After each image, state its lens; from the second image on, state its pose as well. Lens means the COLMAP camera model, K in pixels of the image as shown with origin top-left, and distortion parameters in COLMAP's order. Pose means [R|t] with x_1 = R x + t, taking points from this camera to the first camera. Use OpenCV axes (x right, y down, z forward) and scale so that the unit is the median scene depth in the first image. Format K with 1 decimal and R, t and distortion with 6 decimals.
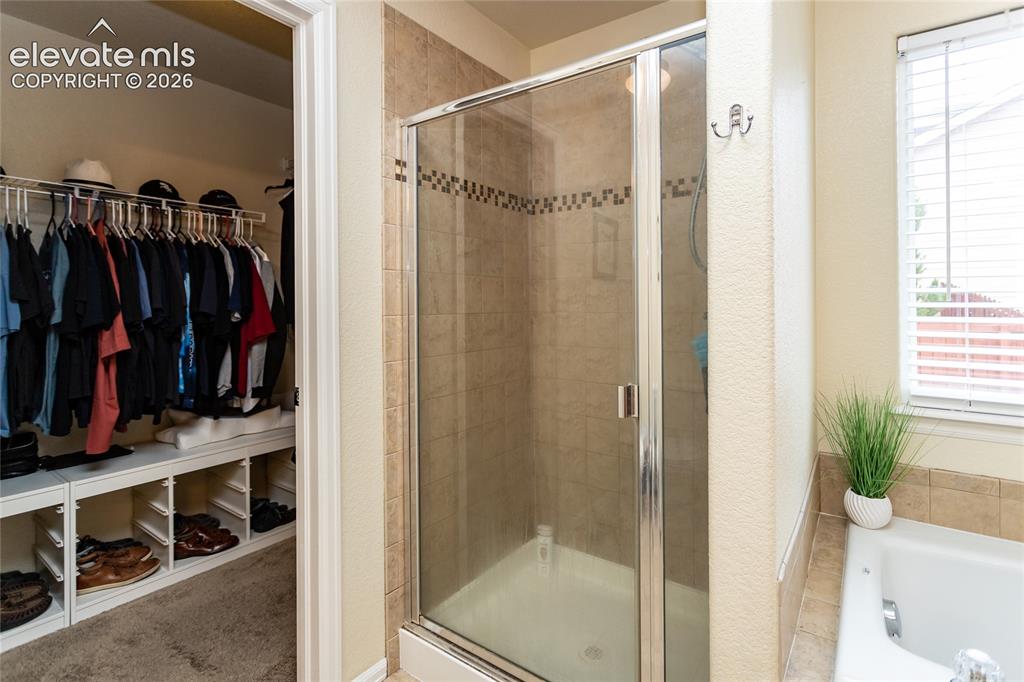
lens RADIAL K [[492.0, 0, 521.4], [0, 492.0, 298.7], [0, 0, 1]] dist [-0.004201, 0.001121]
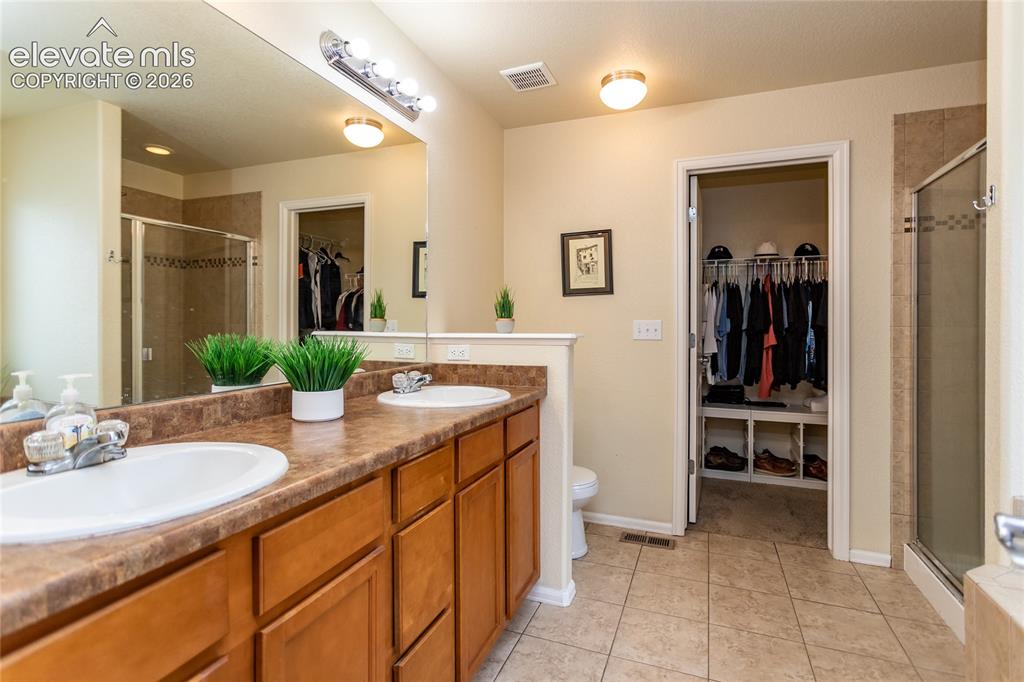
lens RADIAL K [[492.0, 0, 514.3], [0, 492.0, 331.4], [0, 0, 1]] dist [-0.004201, 0.001121]
pose [[0.242402, 0.018786, -0.969994, 0.853108], [0.002280, 0.999799, 0.019933, 0.017003], [0.970173, -0.007044, 0.242310, -0.454499]]
